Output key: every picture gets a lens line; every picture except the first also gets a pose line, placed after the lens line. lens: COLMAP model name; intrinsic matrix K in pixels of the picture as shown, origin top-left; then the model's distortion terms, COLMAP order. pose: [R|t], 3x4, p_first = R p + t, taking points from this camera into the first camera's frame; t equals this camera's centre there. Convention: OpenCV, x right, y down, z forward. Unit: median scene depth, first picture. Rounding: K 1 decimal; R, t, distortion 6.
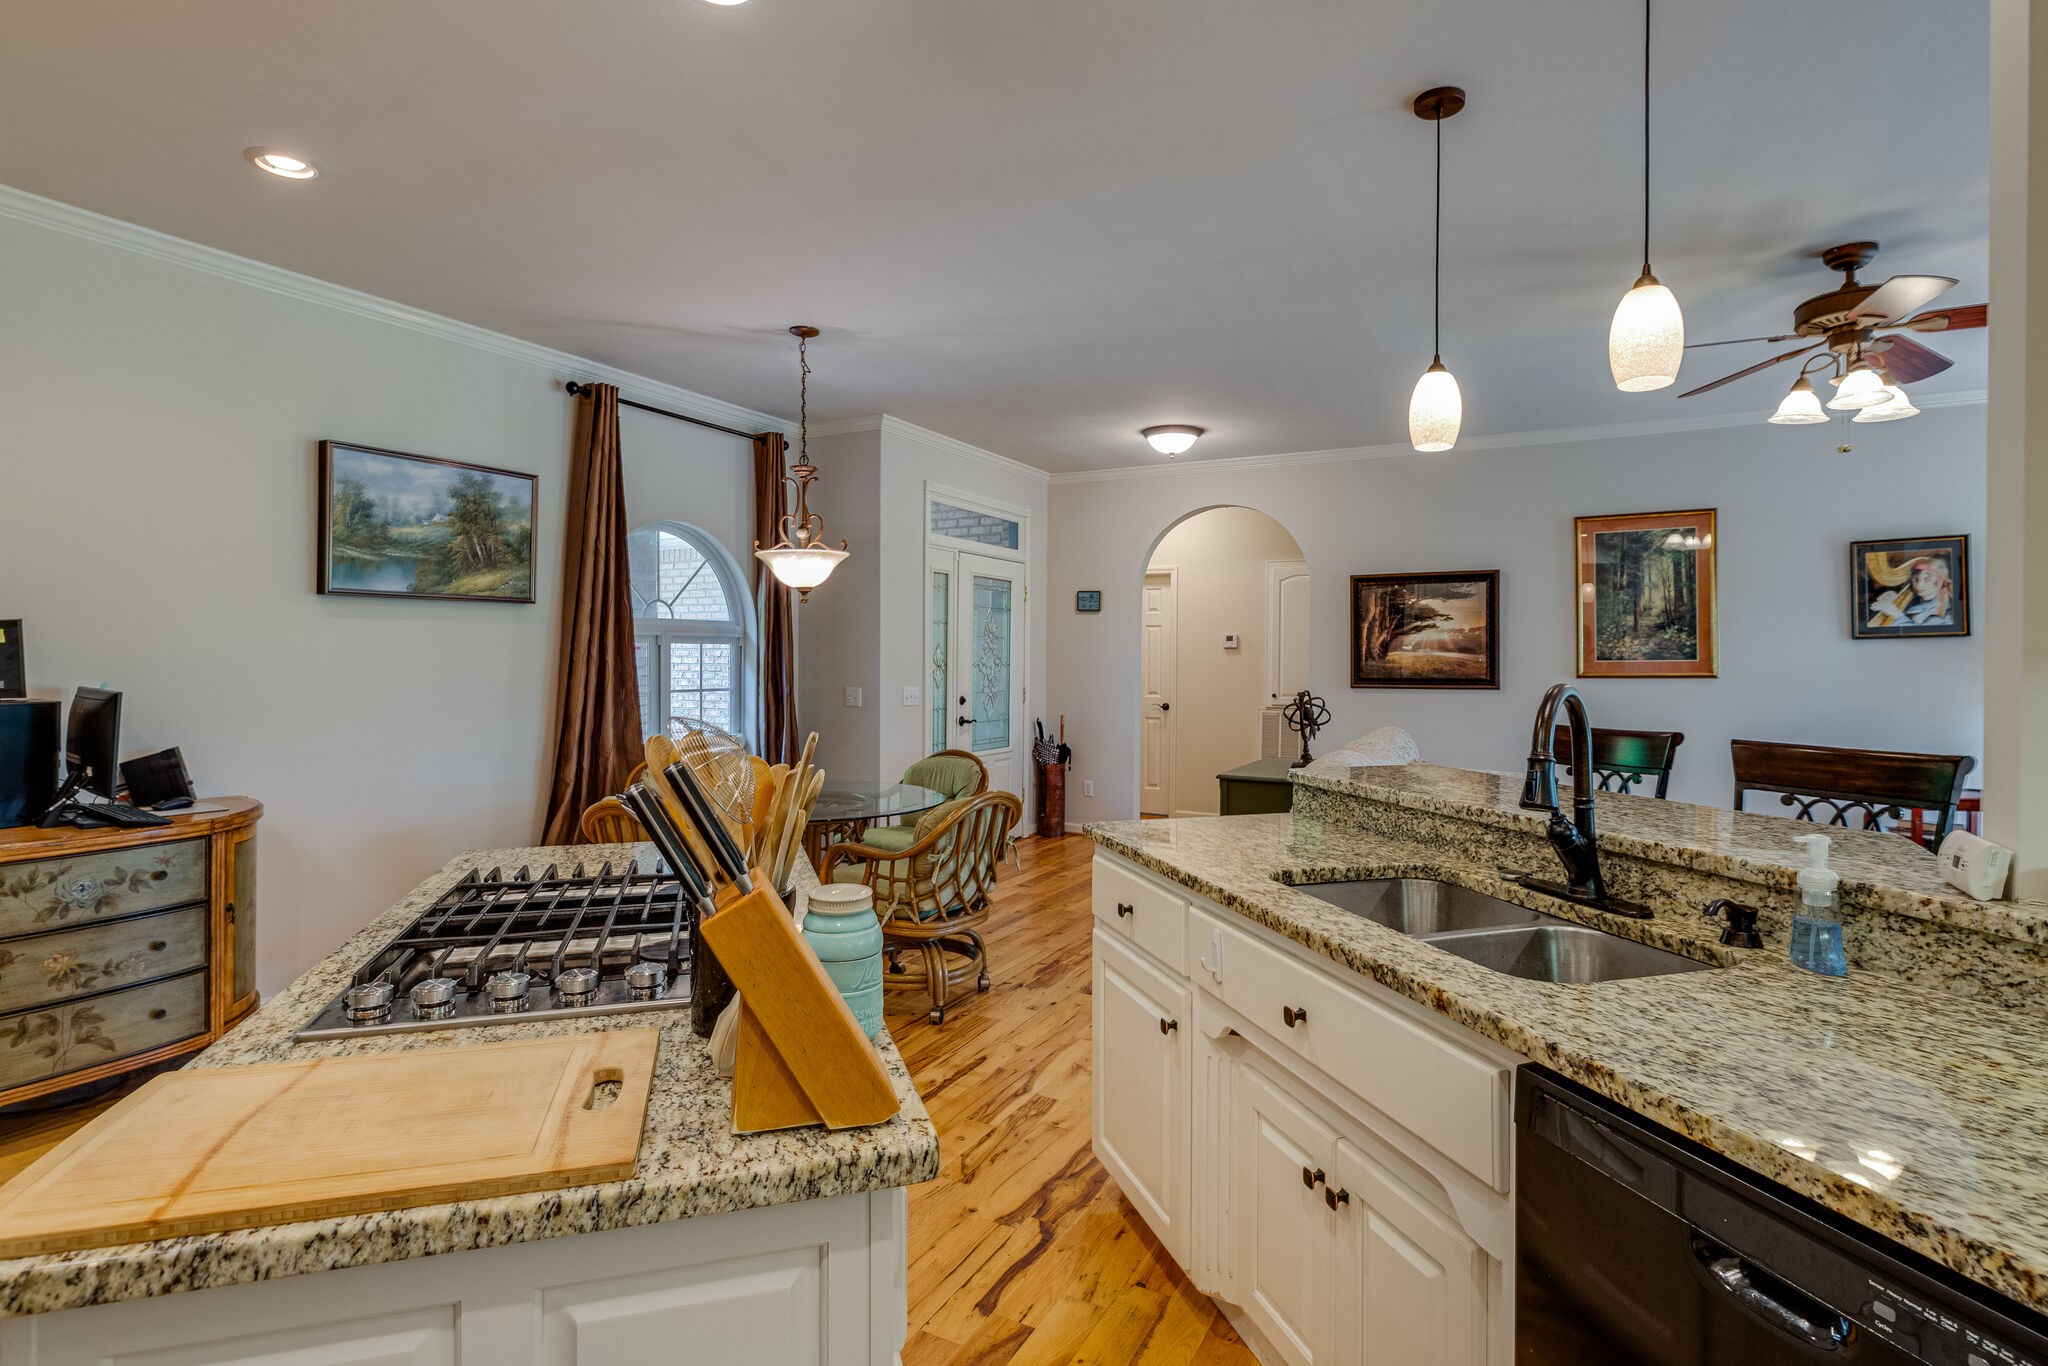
lens RADIAL K [[976.9, 0, 1024.0], [0, 976.9, 683.0], [0, 0, 1]] dist [-0.018728, 0.000648]
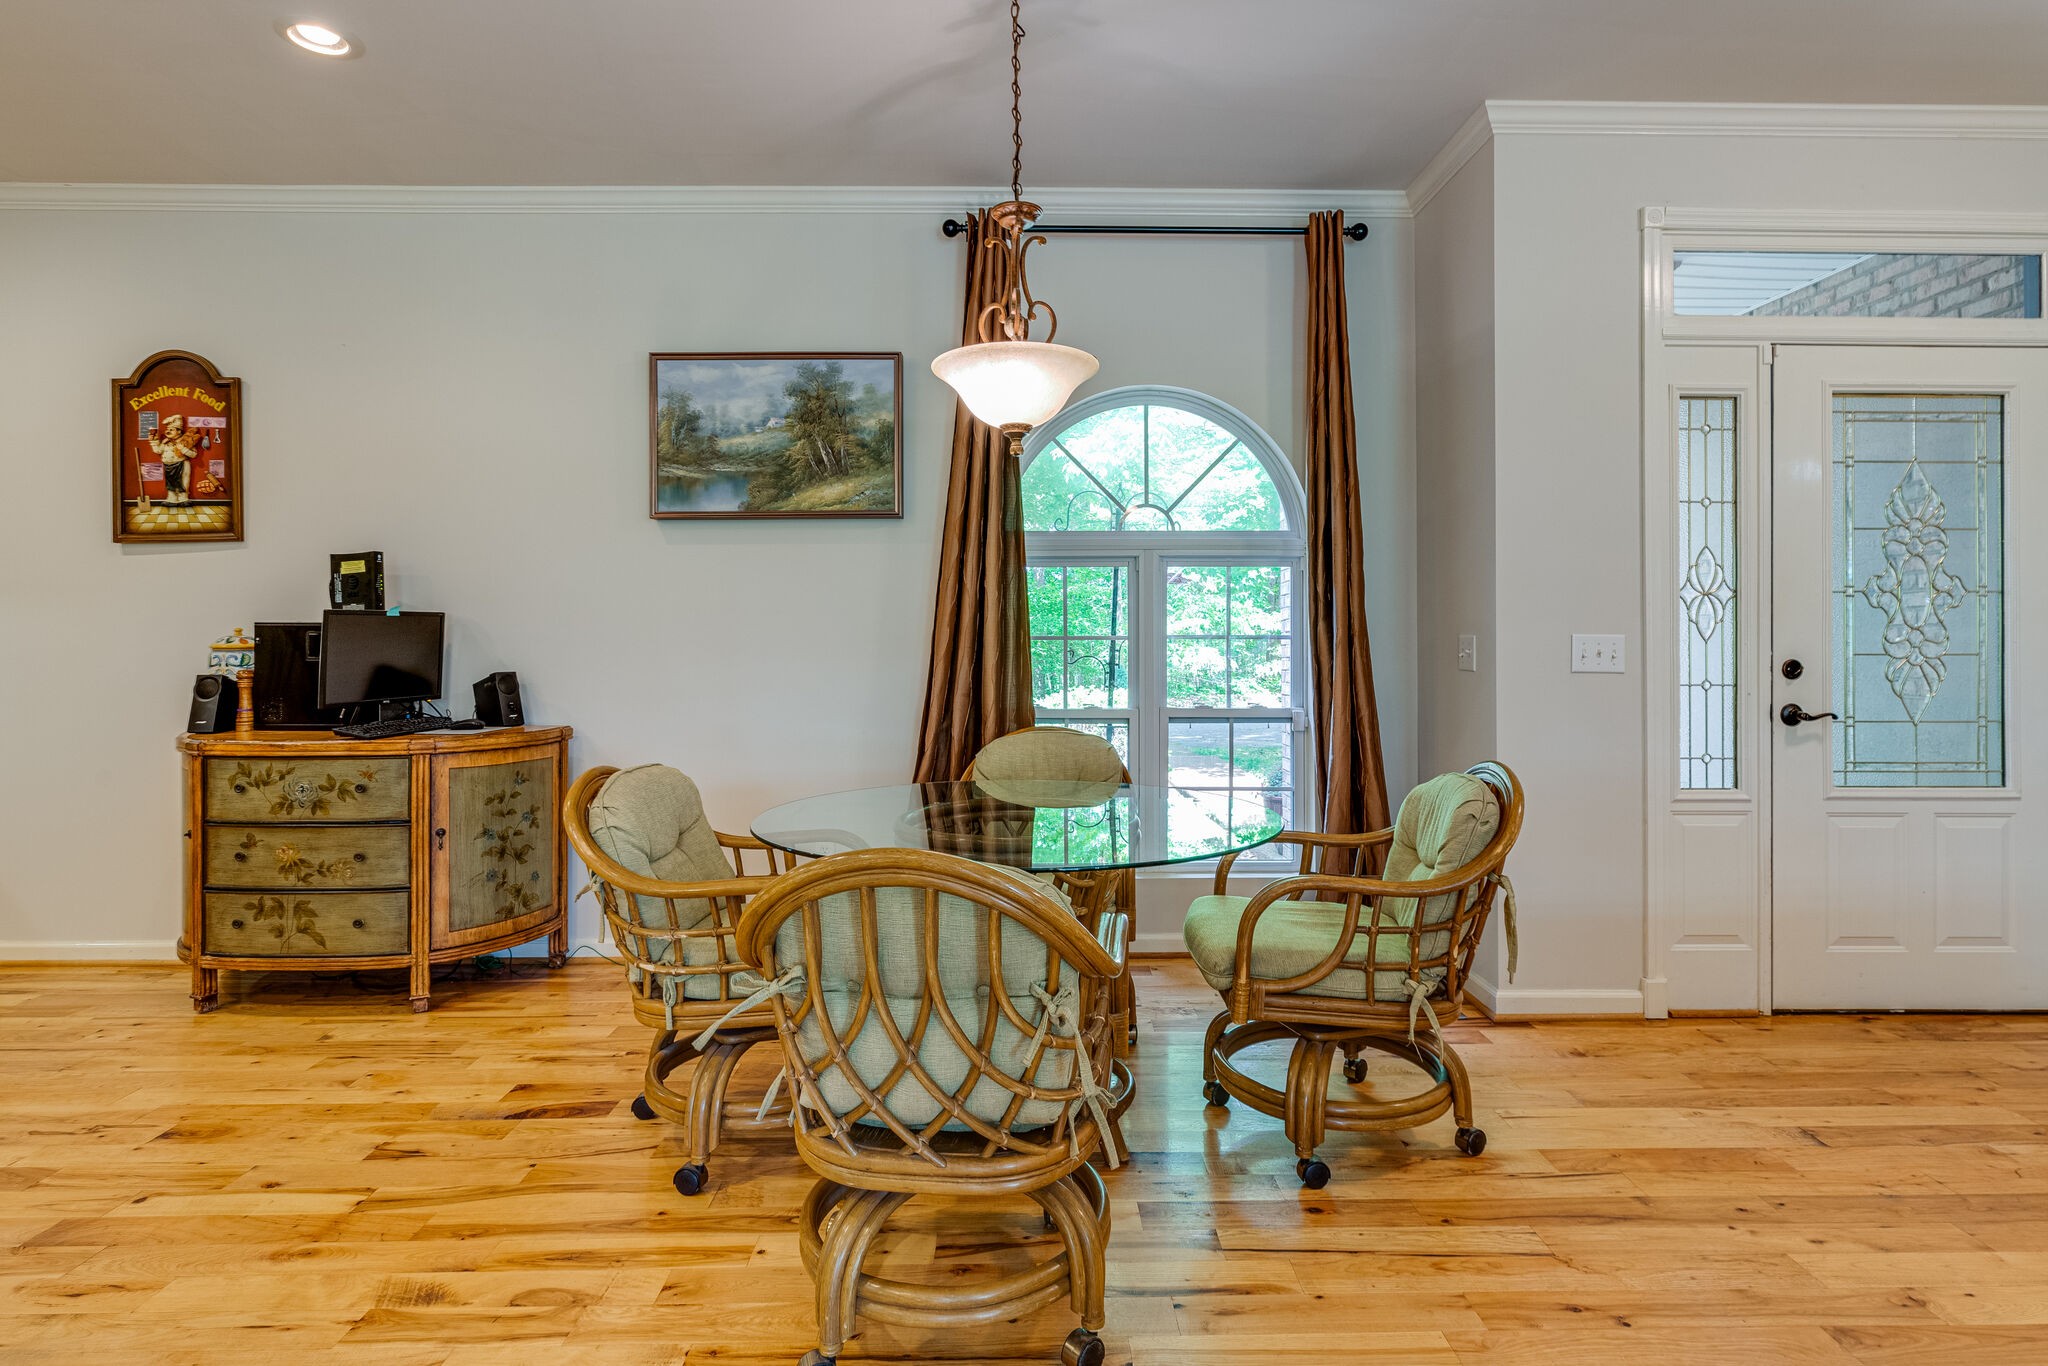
lens RADIAL K [[1020.0, 0, 1024.0], [0, 1020.0, 638.6], [0, 0, 1]] dist [-0.014881, 0.000424]
pose [[0.497232, -0.008779, -0.867573, 0.291175], [-0.019576, 0.999581, -0.021335, 0.035755], [0.867397, 0.027592, 0.496852, 0.785697]]
